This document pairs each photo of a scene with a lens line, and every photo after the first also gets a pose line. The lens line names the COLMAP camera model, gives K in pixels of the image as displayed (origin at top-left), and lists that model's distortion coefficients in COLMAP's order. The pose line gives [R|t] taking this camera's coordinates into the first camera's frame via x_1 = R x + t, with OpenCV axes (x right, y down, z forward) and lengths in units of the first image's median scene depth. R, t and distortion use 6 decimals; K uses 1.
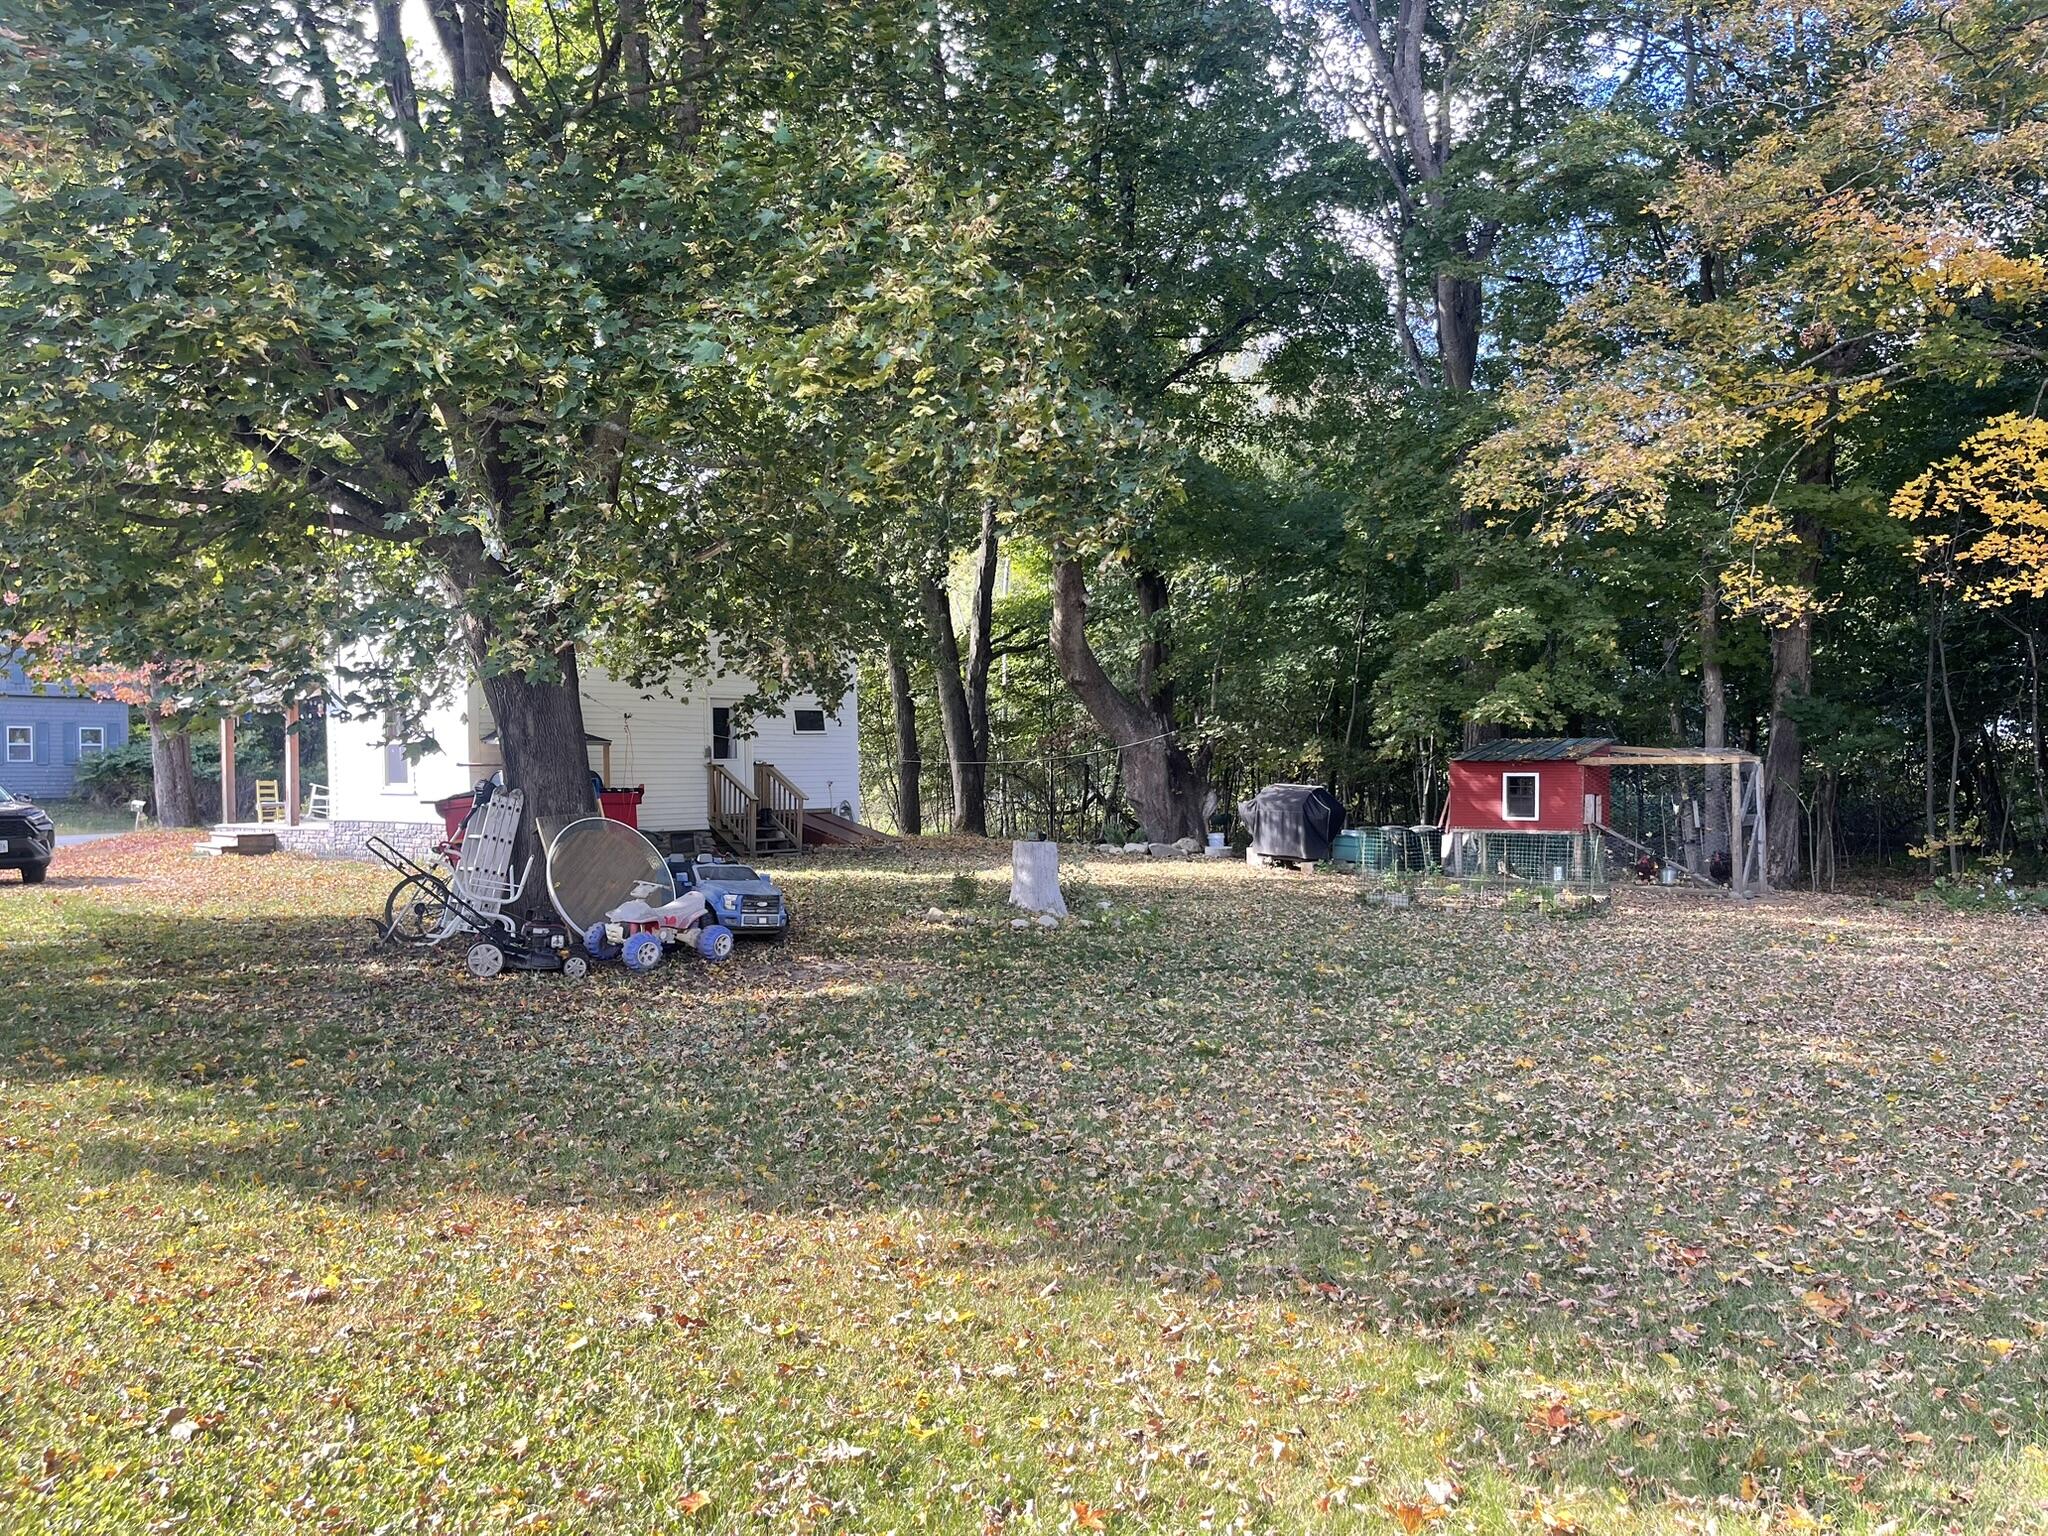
lens RADIAL K [[1553.7, 0, 1004.4], [0, 1553.7, 750.6], [0, 0, 1]] dist [0.061278, -0.086143]
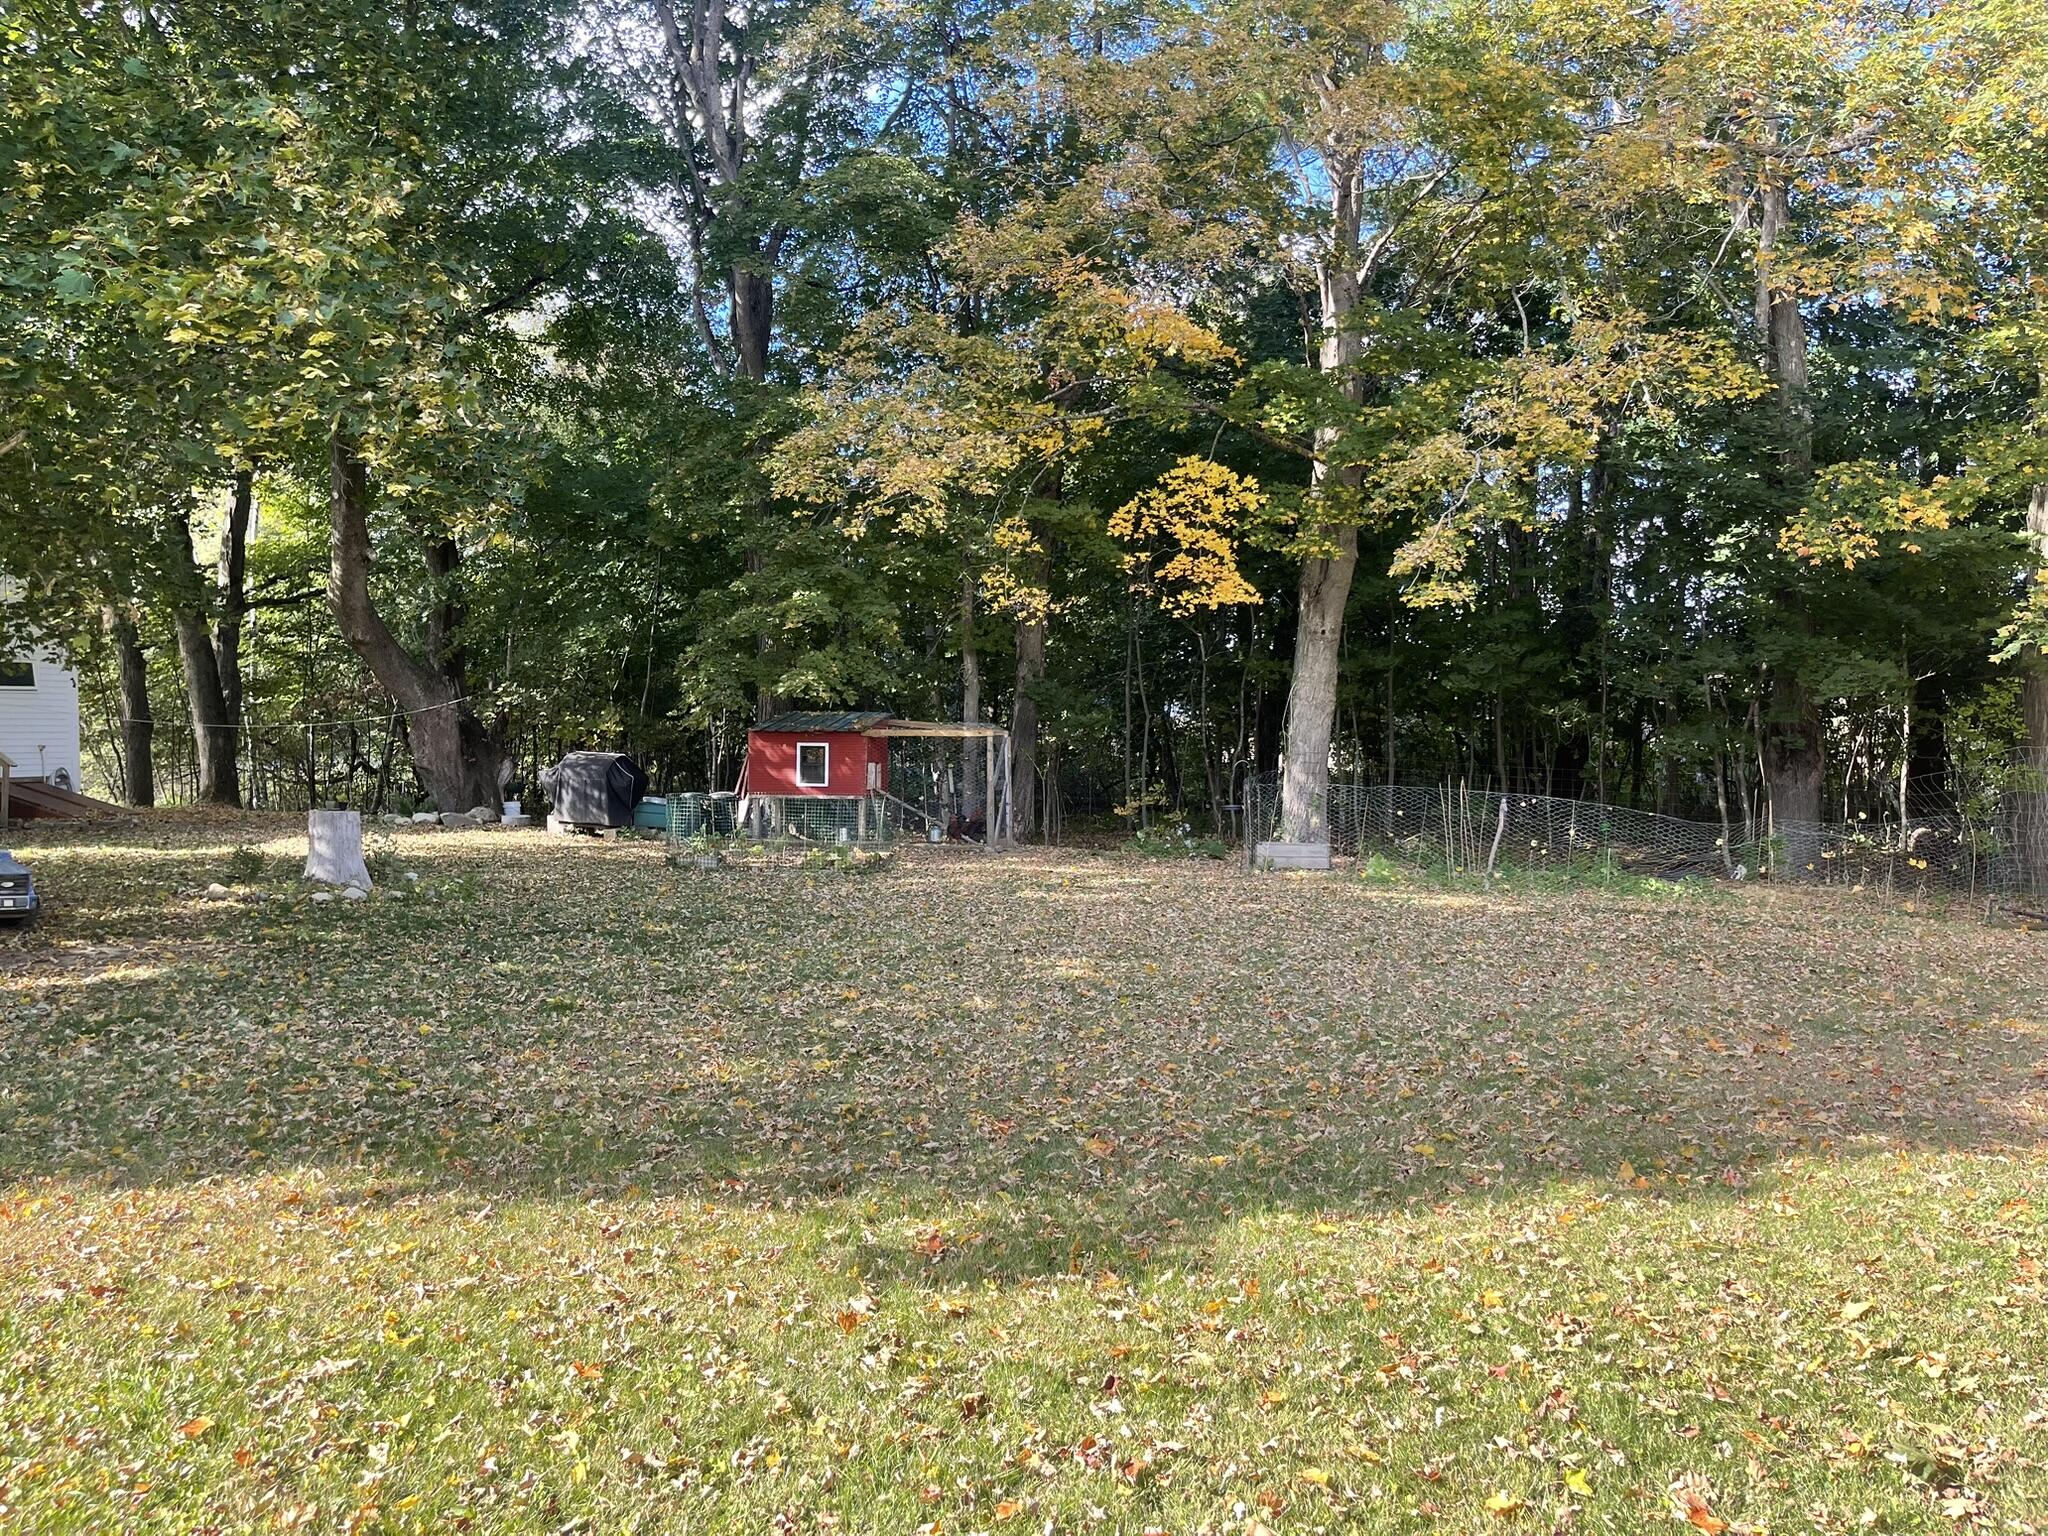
lens RADIAL K [[1553.7, 0, 1032.9], [0, 1553.7, 735.0], [0, 0, 1]] dist [0.061278, -0.086143]
pose [[0.886786, 0.012820, 0.462002, -0.087582], [-0.017237, 0.999837, 0.005339, -0.000007], [-0.461859, -0.012698, 0.886863, -0.083926]]
